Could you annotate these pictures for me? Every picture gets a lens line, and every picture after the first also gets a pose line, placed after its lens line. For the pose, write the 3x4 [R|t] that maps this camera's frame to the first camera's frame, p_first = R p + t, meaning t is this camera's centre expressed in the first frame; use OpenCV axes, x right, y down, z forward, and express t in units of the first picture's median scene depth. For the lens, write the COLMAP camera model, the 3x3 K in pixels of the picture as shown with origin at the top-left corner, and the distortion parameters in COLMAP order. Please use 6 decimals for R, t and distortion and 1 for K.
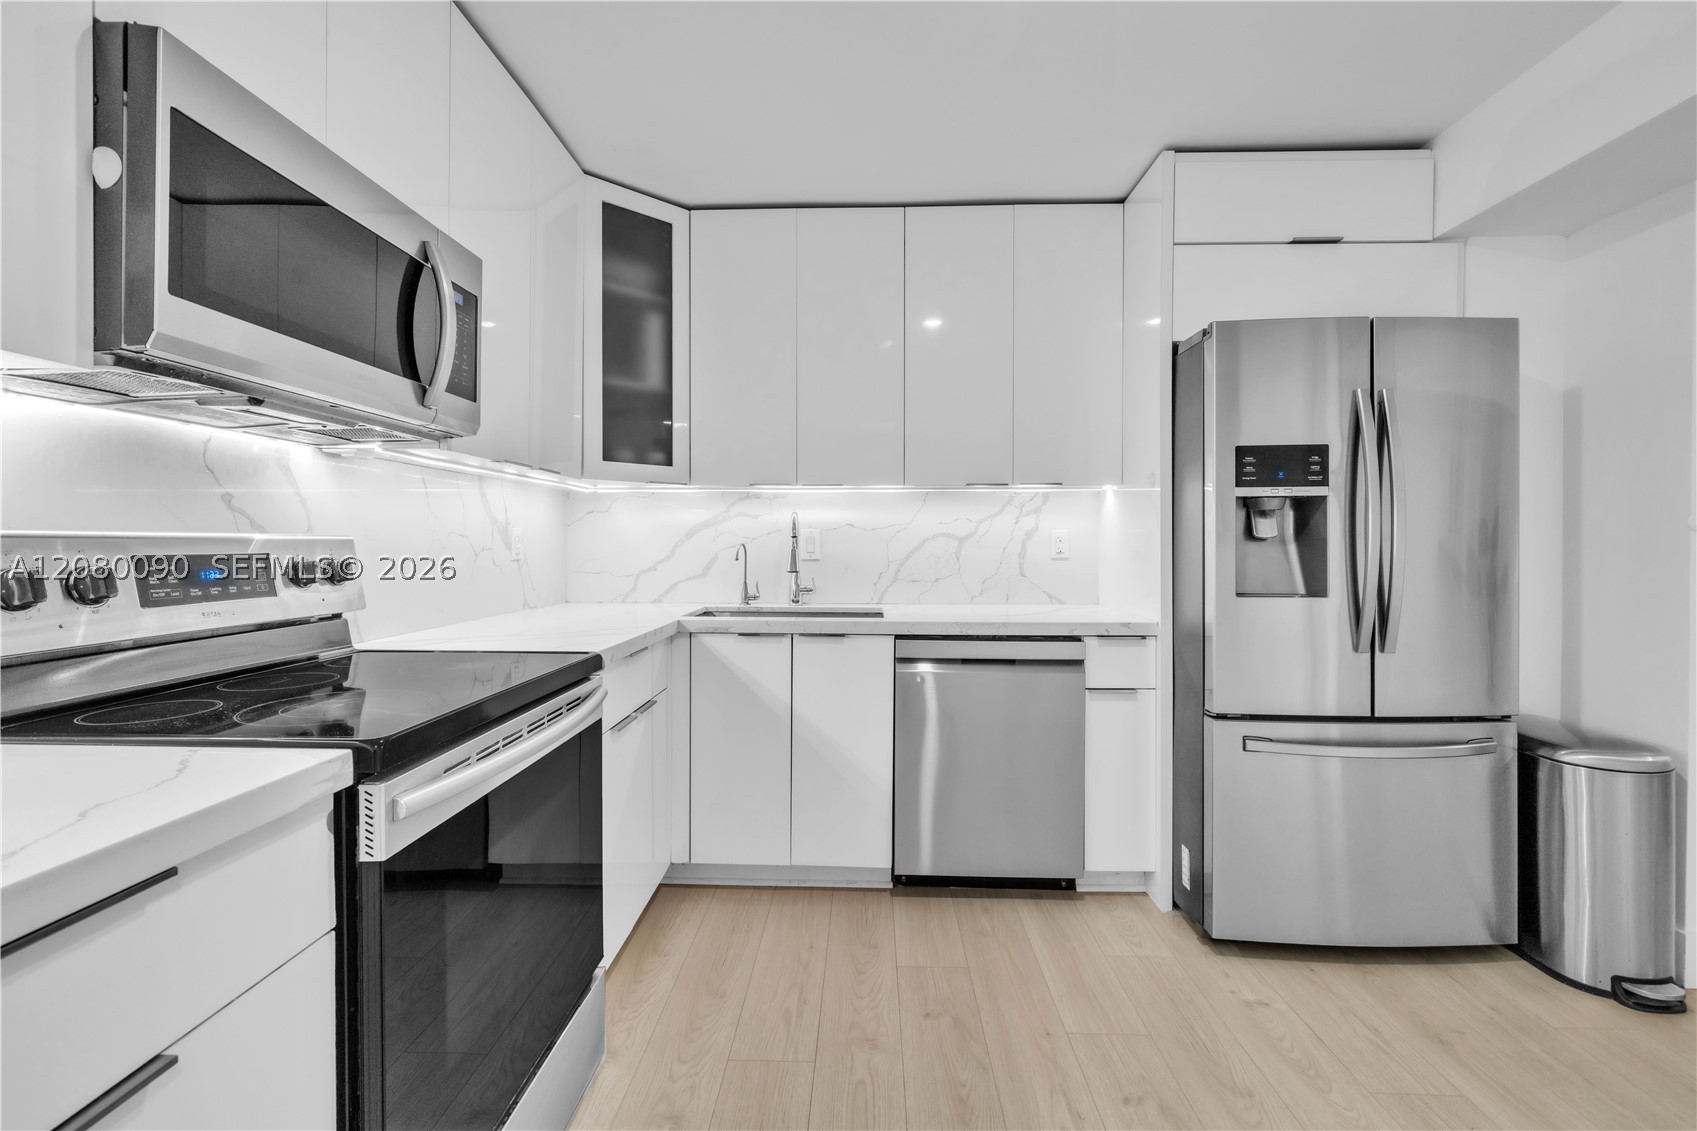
lens RADIAL K [[738.4, 0, 829.1], [0, 738.4, 544.9], [0, 0, 1]] dist [-0.000166, 0.000140]
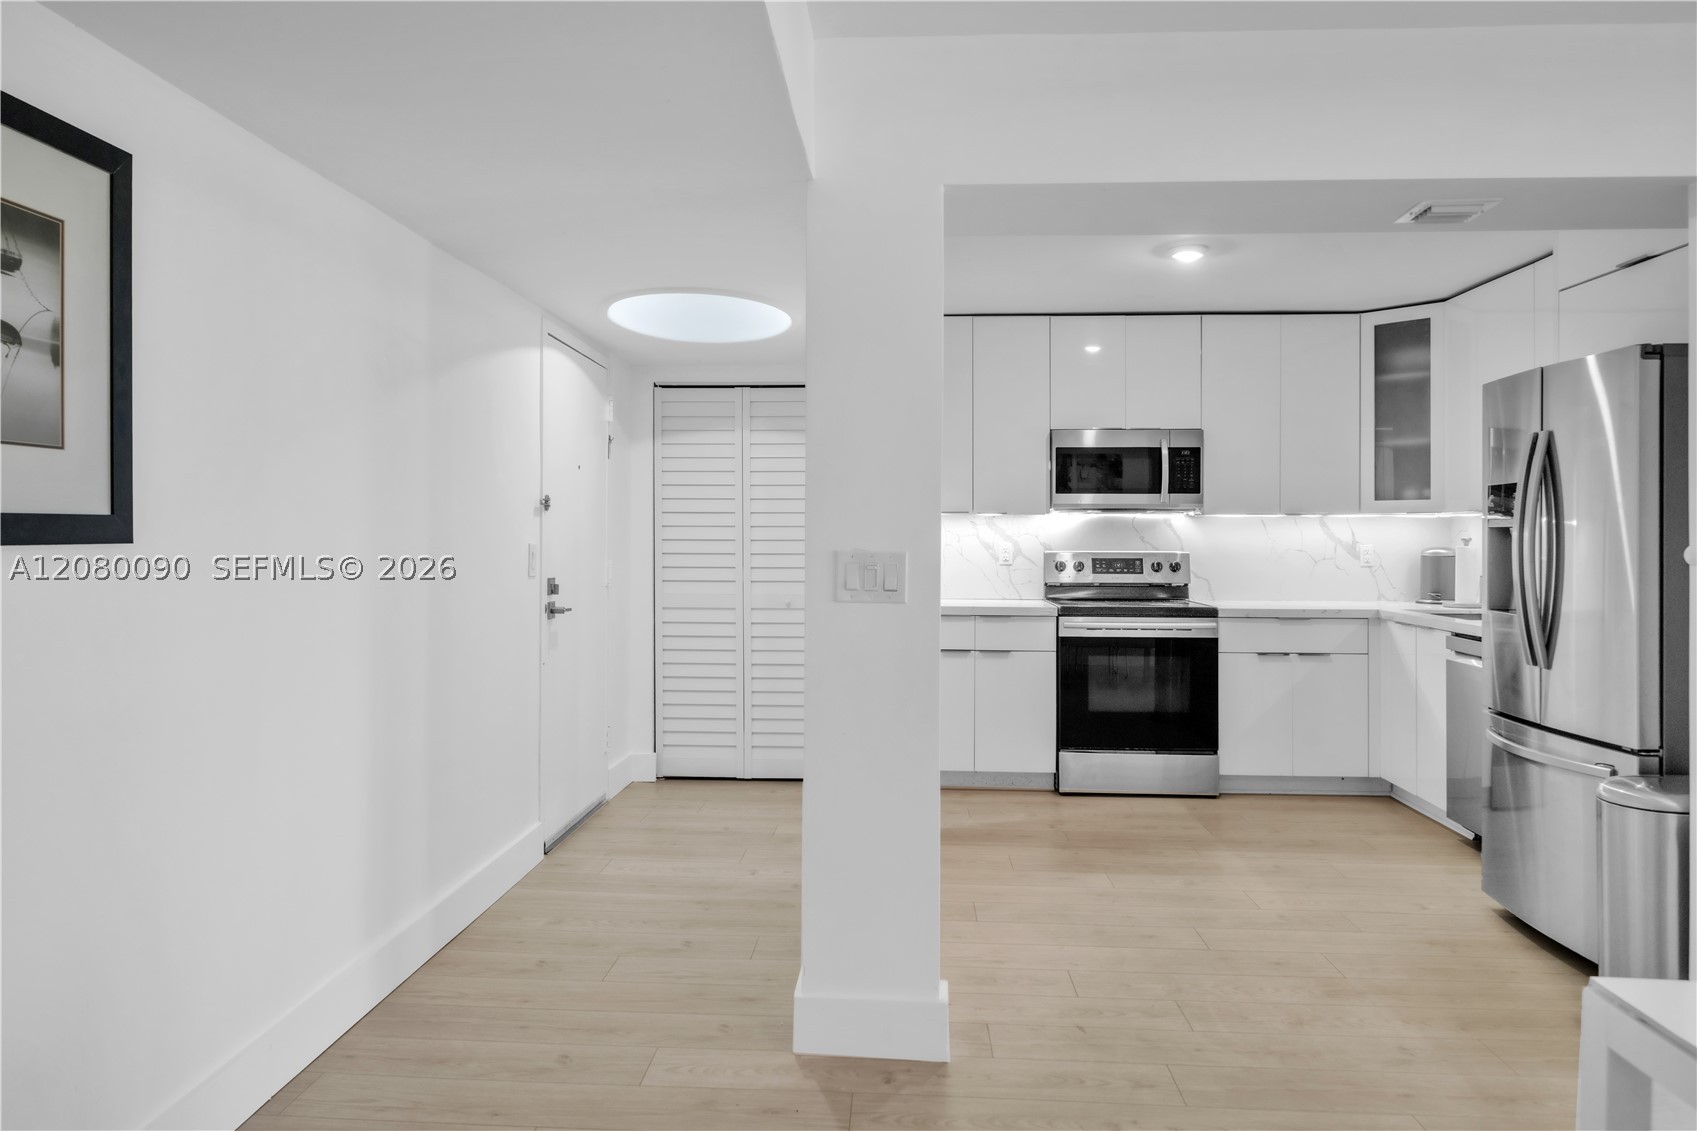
lens RADIAL K [[1154.6, 0, 846.4], [0, 1154.6, 534.2], [0, 0, 1]] dist [-0.001589, 0.002543]
pose [[-0.016423, -0.000948, -0.999865, 2.500603], [-0.005740, 0.999983, -0.000854, -0.047898], [0.999849, 0.005725, -0.016428, -0.018099]]
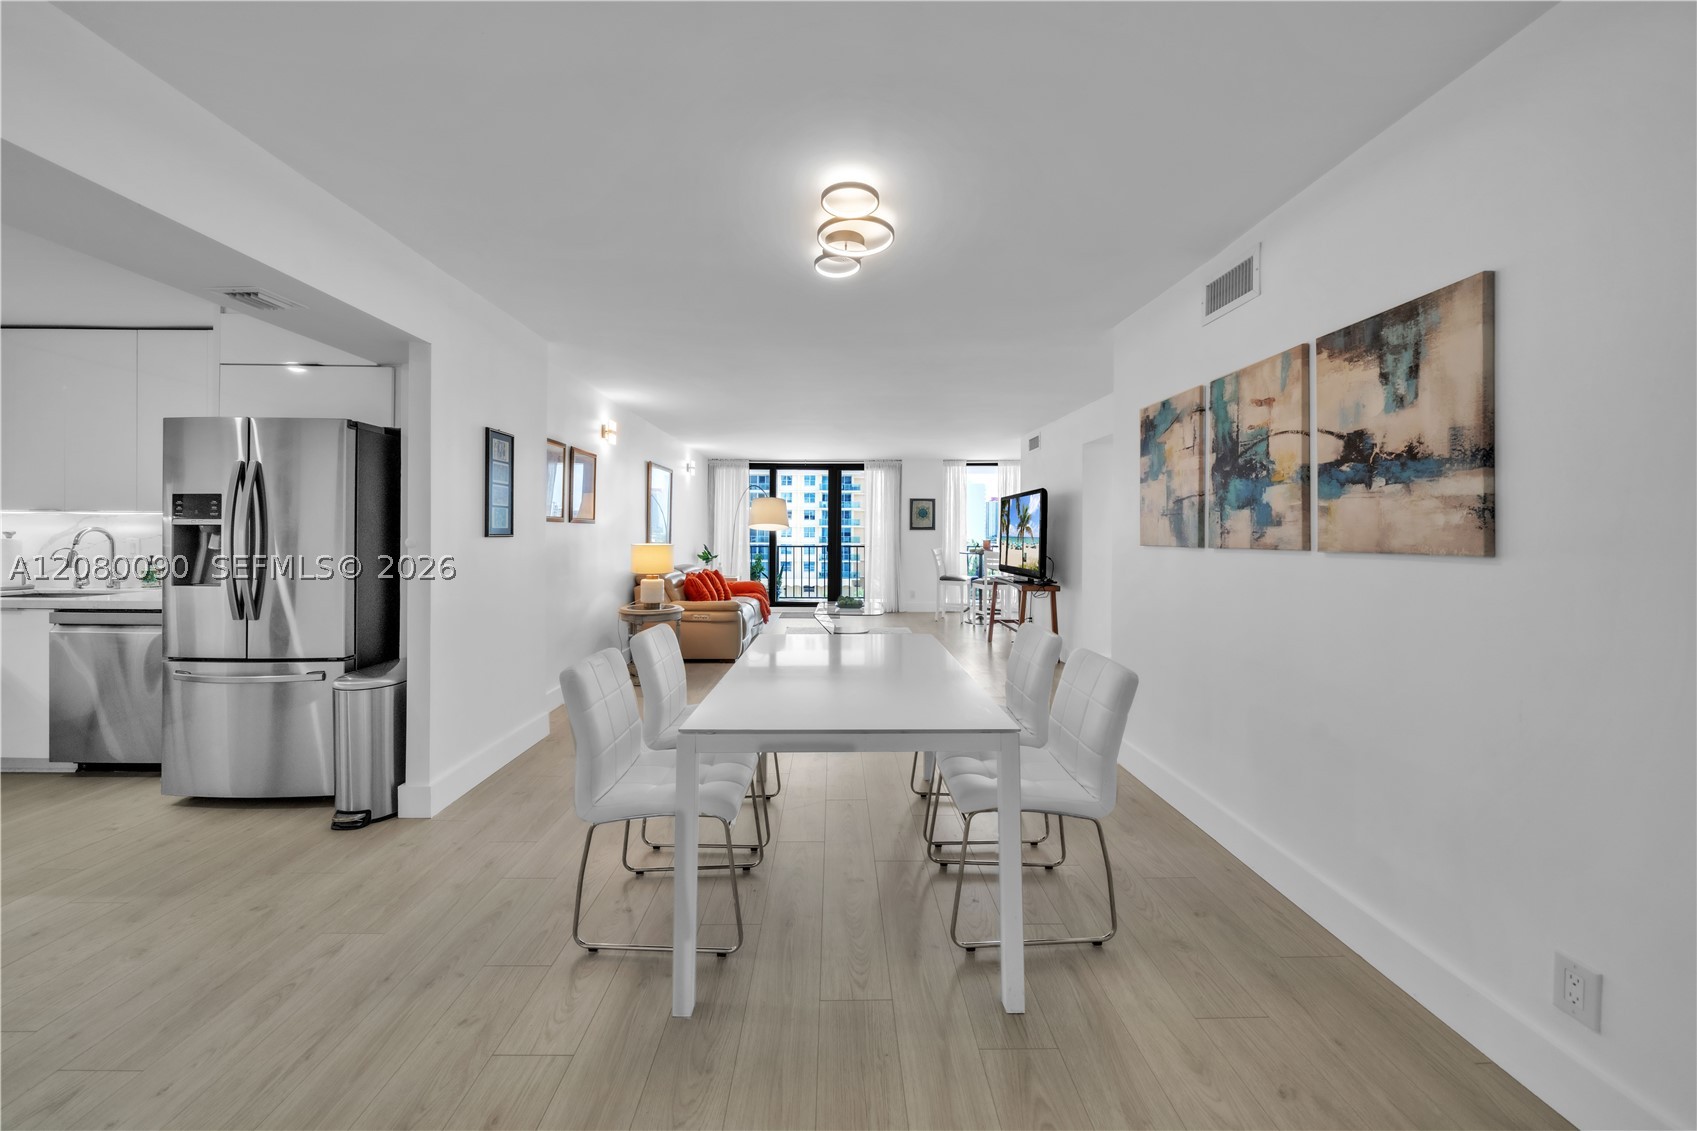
lens RADIAL K [[595.2, 0, 844.4], [0, 595.2, 536.6], [0, 0, 1]] dist [-0.000557, -0.000084]
pose [[0.998116, 0.006399, 0.061021, 1.983855], [-0.006327, 0.999979, -0.001357, -0.047221], [-0.061029, 0.000969, 0.998136, -0.411717]]
